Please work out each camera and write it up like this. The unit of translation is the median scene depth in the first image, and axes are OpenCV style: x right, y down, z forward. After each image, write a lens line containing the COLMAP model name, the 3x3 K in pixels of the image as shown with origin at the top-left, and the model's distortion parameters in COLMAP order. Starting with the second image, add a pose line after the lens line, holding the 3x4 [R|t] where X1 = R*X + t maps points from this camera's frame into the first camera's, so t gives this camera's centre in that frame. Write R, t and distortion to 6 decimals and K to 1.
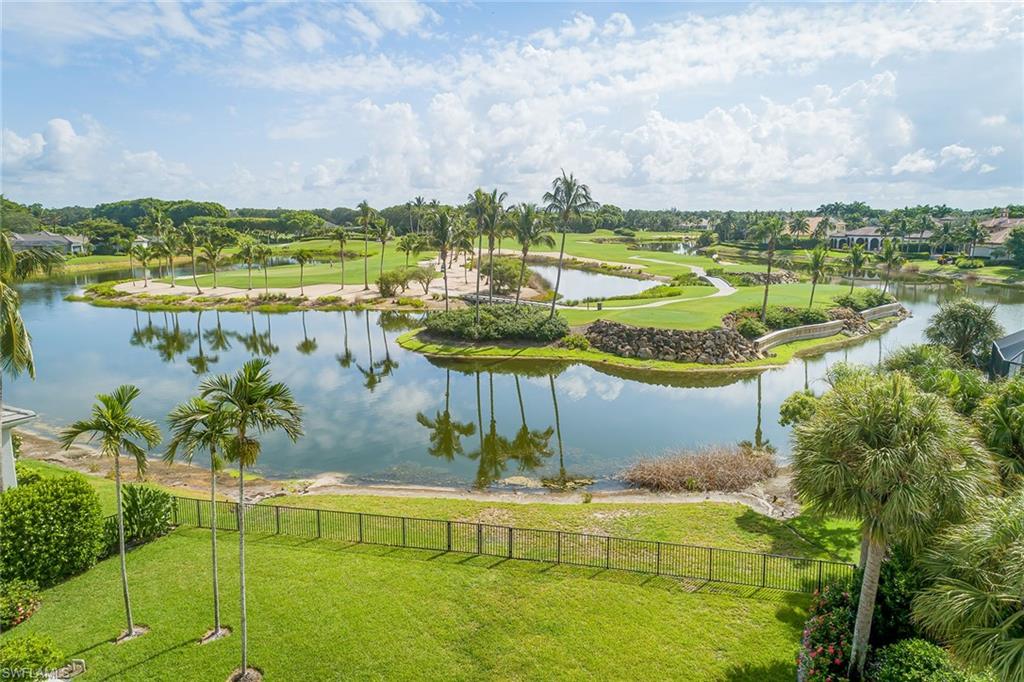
lens RADIAL K [[687.8, 0, 517.5], [0, 687.8, 340.4], [0, 0, 1]] dist [0.026013, 0.005483]
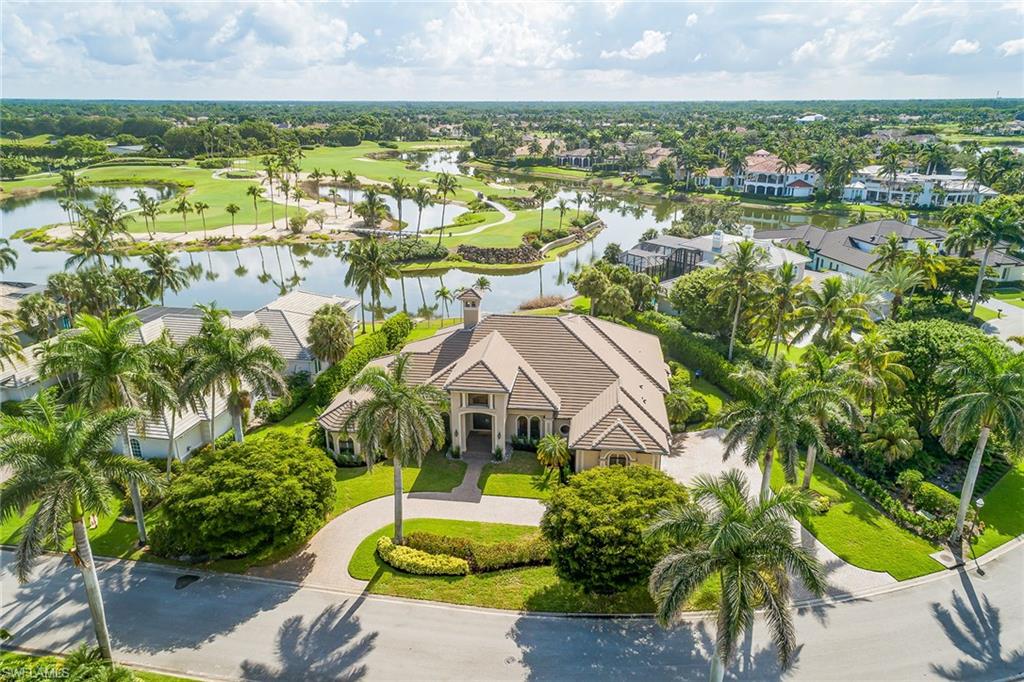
lens RADIAL K [[687.8, 0, 509.8], [0, 687.8, 342.8], [0, 0, 1]] dist [0.026013, 0.005483]
pose [[0.932272, -0.123204, 0.340133, -0.305546], [0.068620, 0.983375, 0.168119, -0.051054], [-0.355192, -0.133393, 0.925227, -0.589205]]
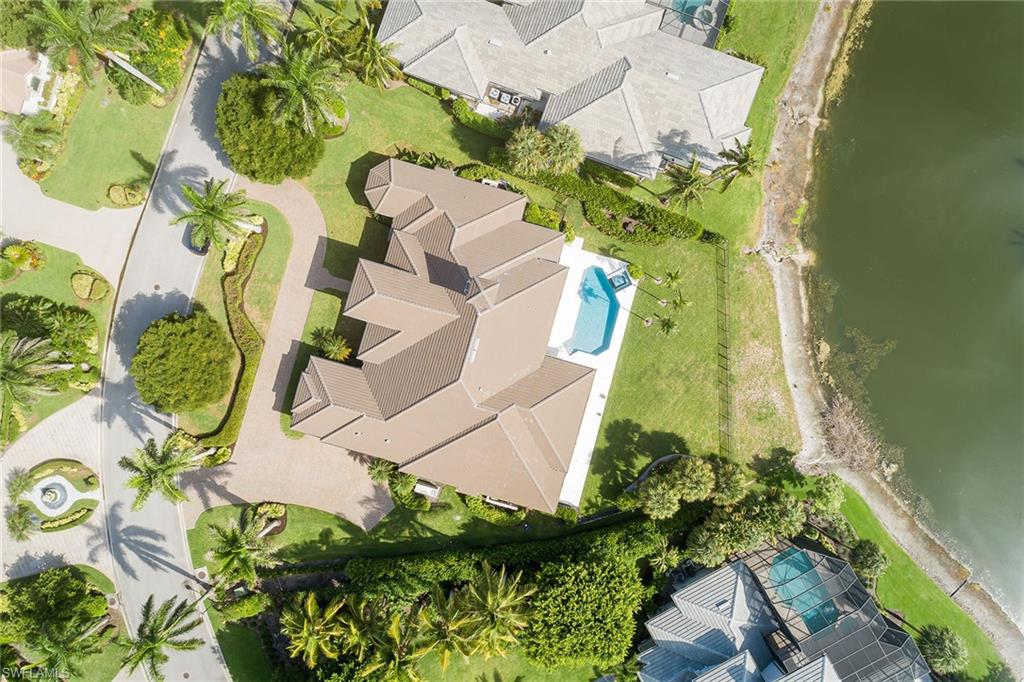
lens RADIAL K [[687.8, 0, 511.4], [0, 687.8, 343.0], [0, 0, 1]] dist [0.026013, 0.005483]
pose [[0.222750, 0.974850, -0.007053, -0.070350], [-0.184112, 0.049171, 0.981675, -0.558342], [0.957332, -0.217369, 0.190434, -0.092808]]
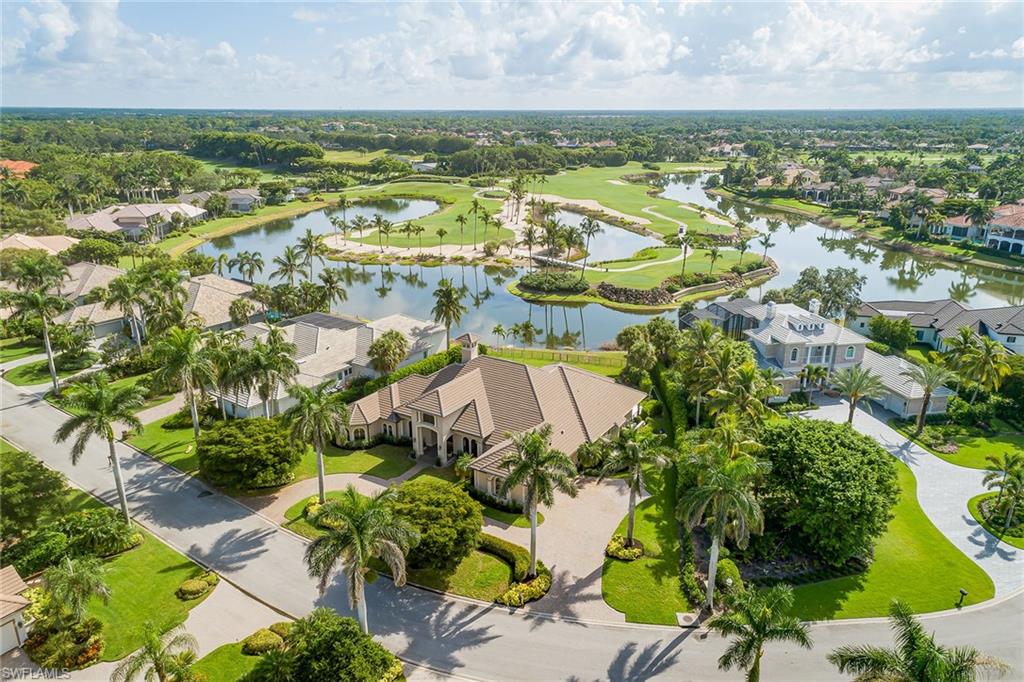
lens RADIAL K [[687.8, 0, 512.1], [0, 687.8, 338.9], [0, 0, 1]] dist [0.026013, 0.005483]
pose [[0.998143, 0.017720, -0.058279, -0.025355], [-0.009381, 0.990056, 0.140362, -0.103827], [0.060187, -0.139554, 0.988384, -0.787426]]
